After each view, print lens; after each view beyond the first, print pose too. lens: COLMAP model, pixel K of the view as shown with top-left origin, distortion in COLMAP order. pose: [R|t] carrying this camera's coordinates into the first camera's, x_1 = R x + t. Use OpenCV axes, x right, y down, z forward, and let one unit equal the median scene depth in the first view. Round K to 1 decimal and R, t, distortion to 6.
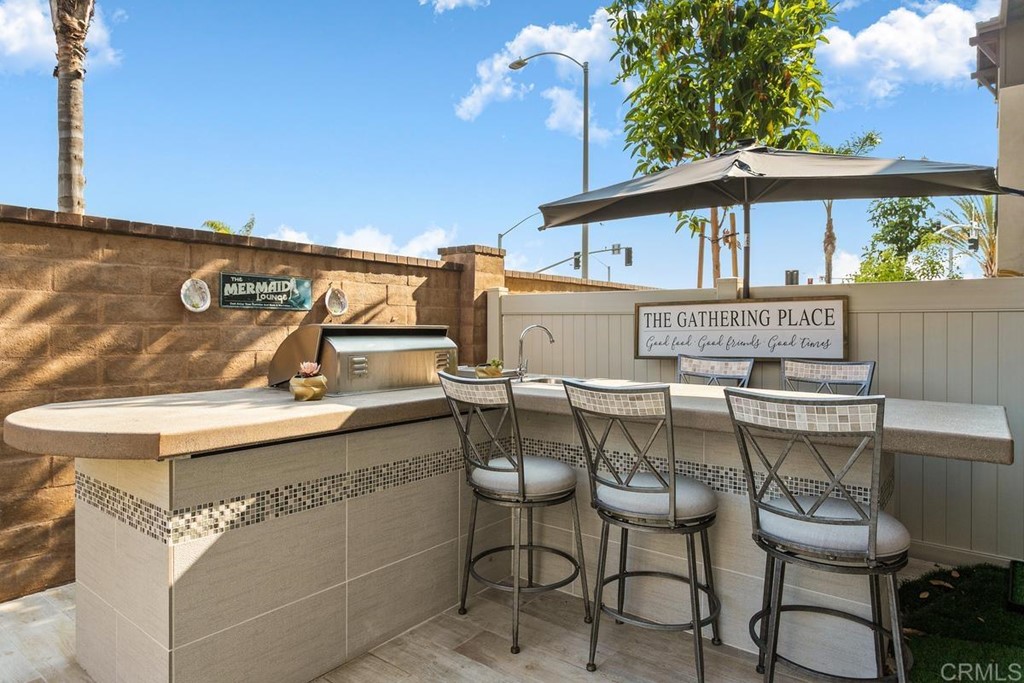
lens RADIAL K [[602.0, 0, 512.1], [0, 602.0, 336.1], [0, 0, 1]] dist [0.002464, 0.000103]
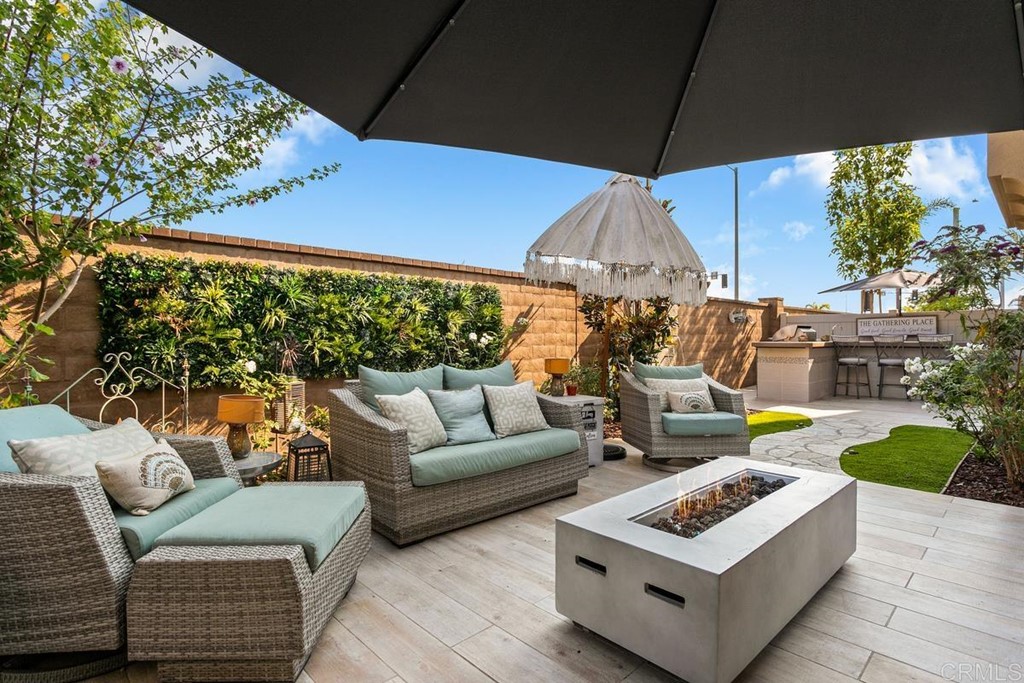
lens RADIAL K [[512.1, 0, 506.9], [0, 512.1, 347.5], [0, 0, 1]] dist [0.024381, -0.000075]
pose [[0.989924, -0.004860, -0.141518, -1.269012], [0.005486, 0.999977, 0.004033, 0.078584], [0.141496, -0.004768, 0.989927, -1.989291]]
